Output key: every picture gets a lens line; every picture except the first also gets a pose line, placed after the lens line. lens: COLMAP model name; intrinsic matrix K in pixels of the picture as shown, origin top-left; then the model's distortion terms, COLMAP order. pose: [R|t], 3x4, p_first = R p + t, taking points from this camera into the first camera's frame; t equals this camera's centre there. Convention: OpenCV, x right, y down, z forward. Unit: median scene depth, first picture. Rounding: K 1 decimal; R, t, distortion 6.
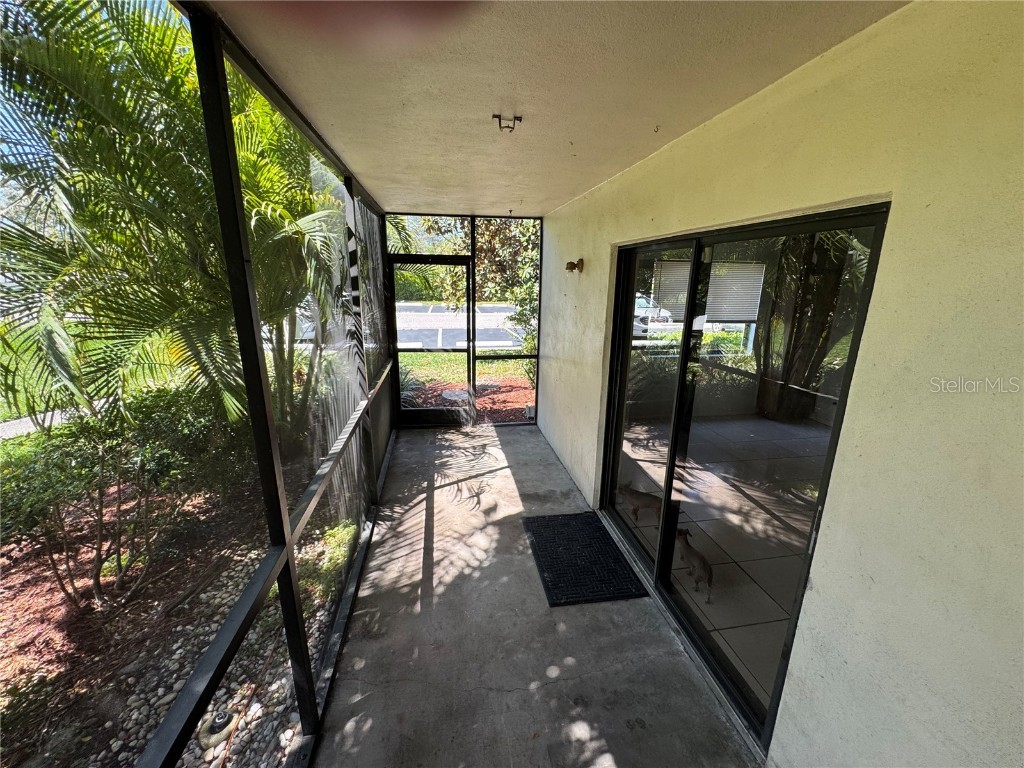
lens RADIAL K [[410.9, 0, 514.5], [0, 410.9, 384.8], [0, 0, 1]] dist [-0.001712, -0.000388]
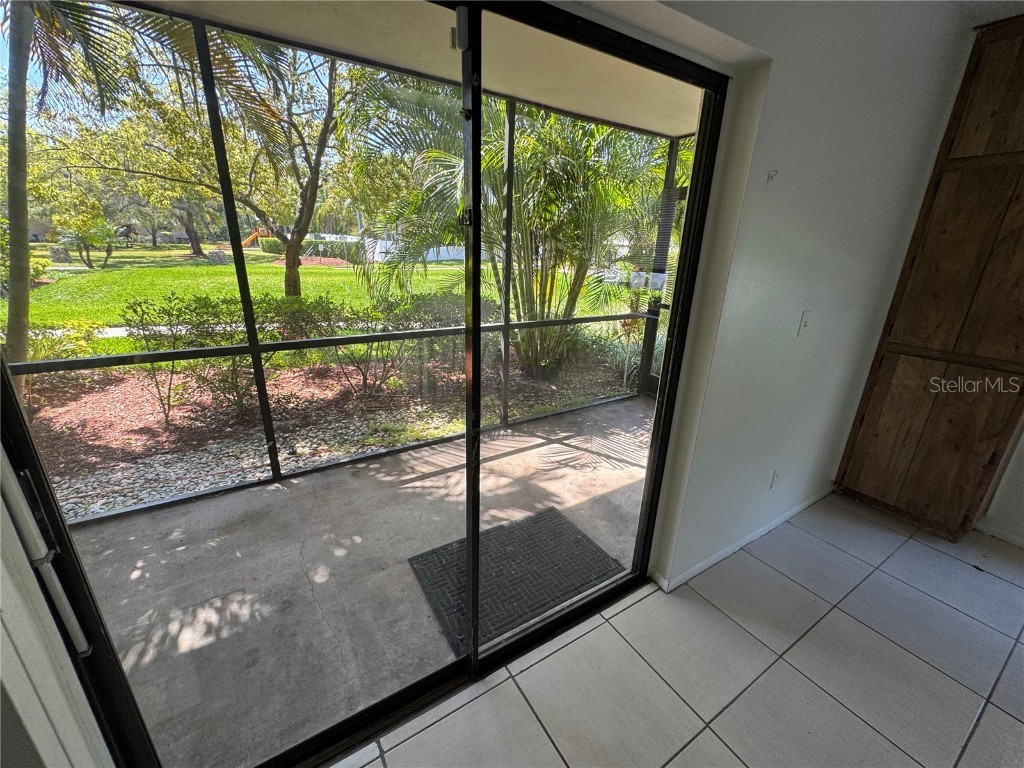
lens RADIAL K [[410.9, 0, 510.7], [0, 410.9, 381.5], [0, 0, 1]] dist [-0.001712, -0.000388]
pose [[0.375289, 0.285290, -0.881911, 0.556322], [-0.257069, 0.946167, 0.196683, -0.029541], [0.890547, 0.152899, 0.428425, 0.509566]]
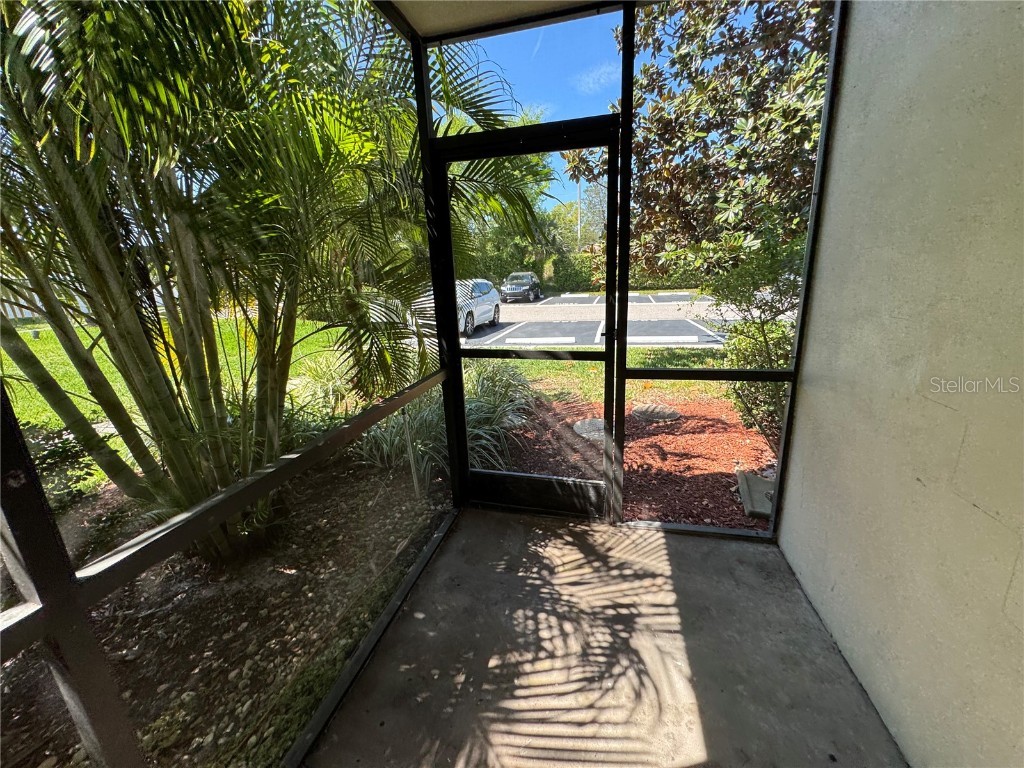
lens RADIAL K [[410.9, 0, 510.2], [0, 410.9, 381.3], [0, 0, 1]] dist [-0.001712, -0.000388]
pose [[0.914246, 0.045627, -0.402582, -0.044991], [-0.043943, 0.998944, 0.013425, -0.082458], [0.402769, 0.005417, 0.915286, 0.792414]]
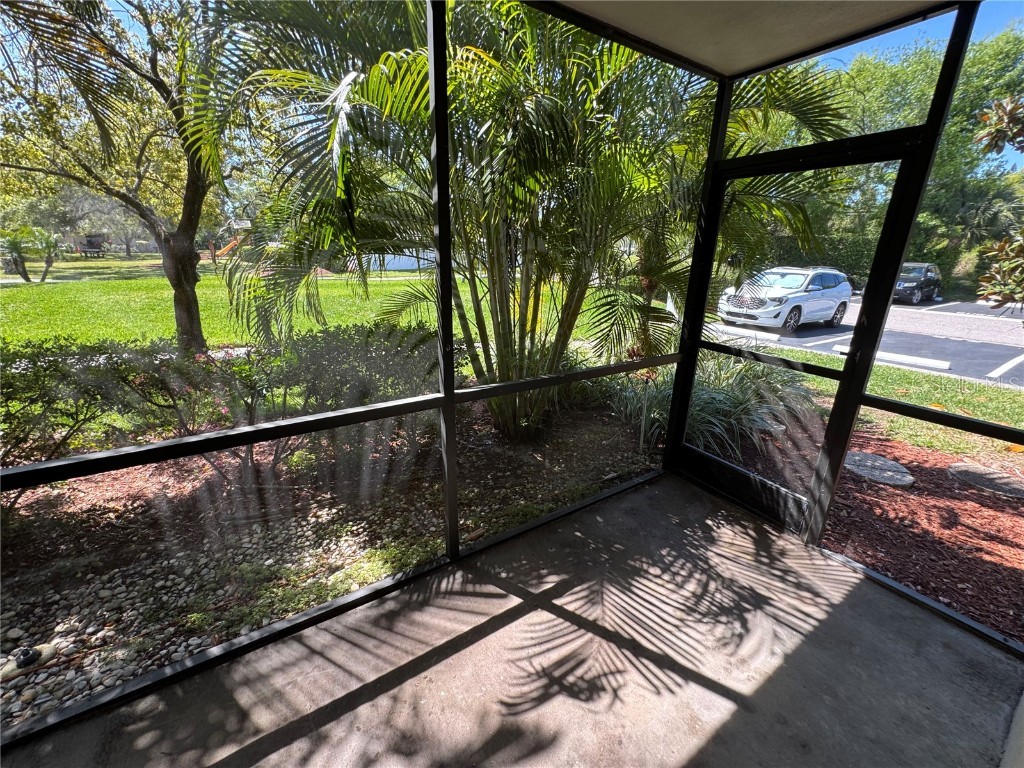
lens RADIAL K [[410.9, 0, 510.1], [0, 410.9, 383.0], [0, 0, 1]] dist [-0.001712, -0.000388]
pose [[0.395421, 0.270055, -0.877902, 0.169824], [-0.247655, 0.951748, 0.181223, -0.095734], [0.884482, 0.145758, 0.443222, 0.720290]]
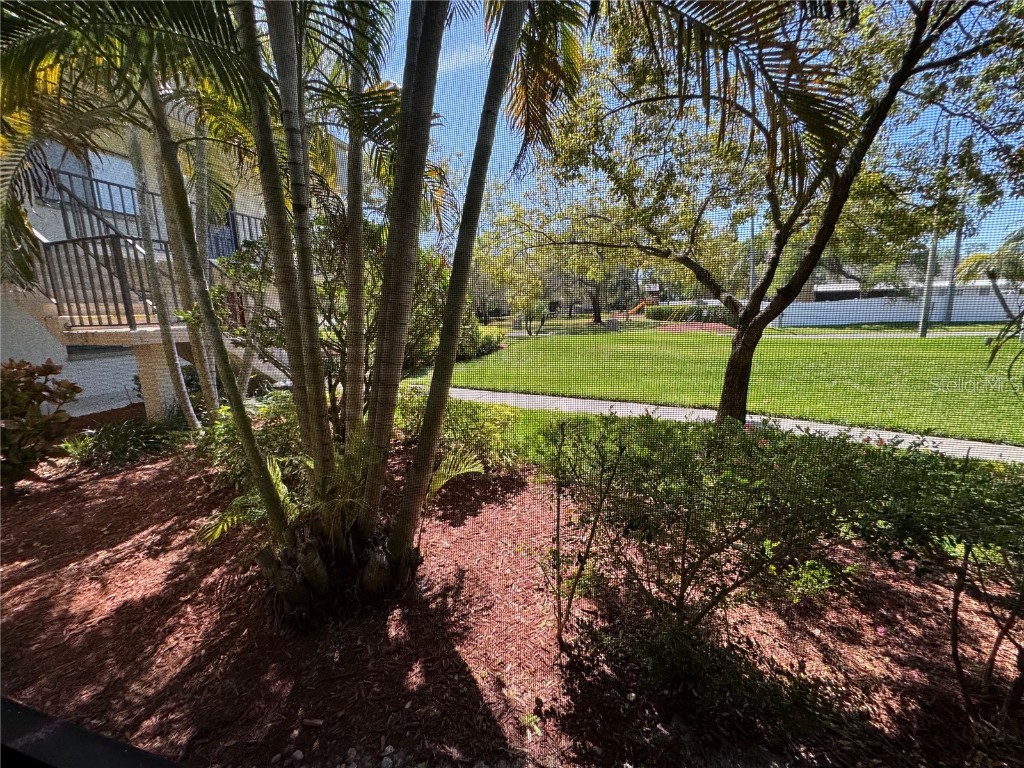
lens RADIAL K [[410.9, 0, 514.6], [0, 410.9, 381.6], [0, 0, 1]] dist [-0.001712, -0.000388]
pose [[-0.419878, 0.149856, -0.895123, -0.122818], [-0.218685, 0.940510, 0.260033, 0.019223], [0.880840, 0.304932, -0.362128, 0.253106]]
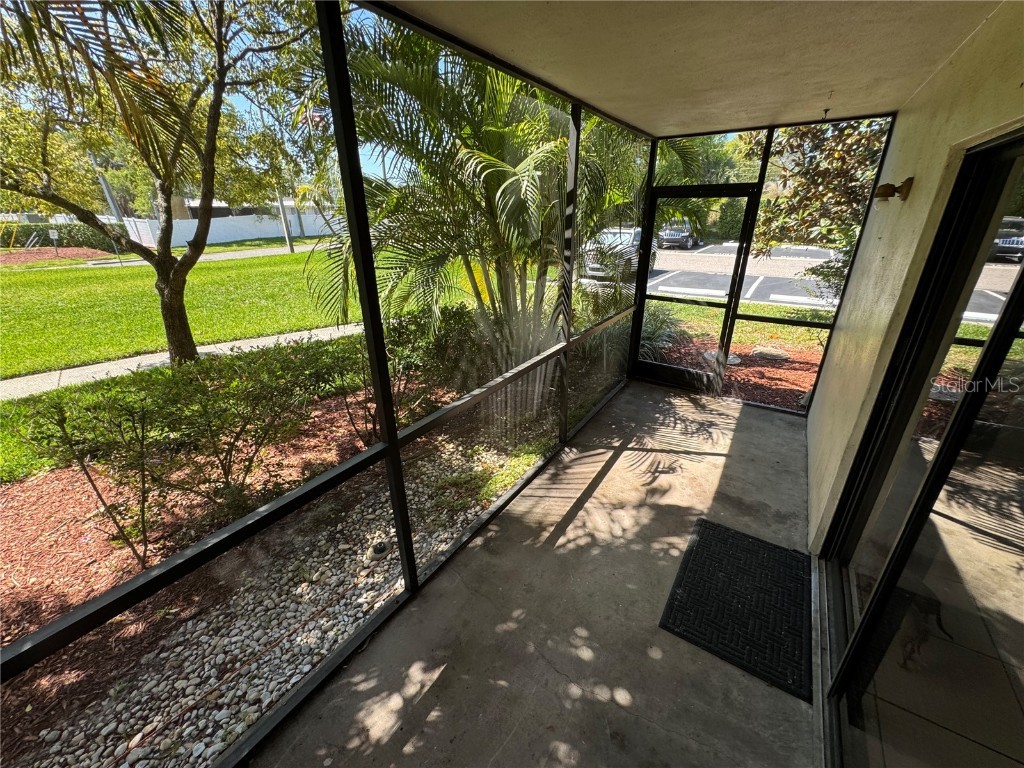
lens RADIAL K [[410.9, 0, 508.7], [0, 410.9, 385.0], [0, 0, 1]] dist [-0.001712, -0.000388]
pose [[0.726463, 0.244992, -0.642052, 0.187797], [-0.153413, 0.968532, 0.195987, -0.034810], [0.669863, -0.043878, 0.741187, 0.131752]]
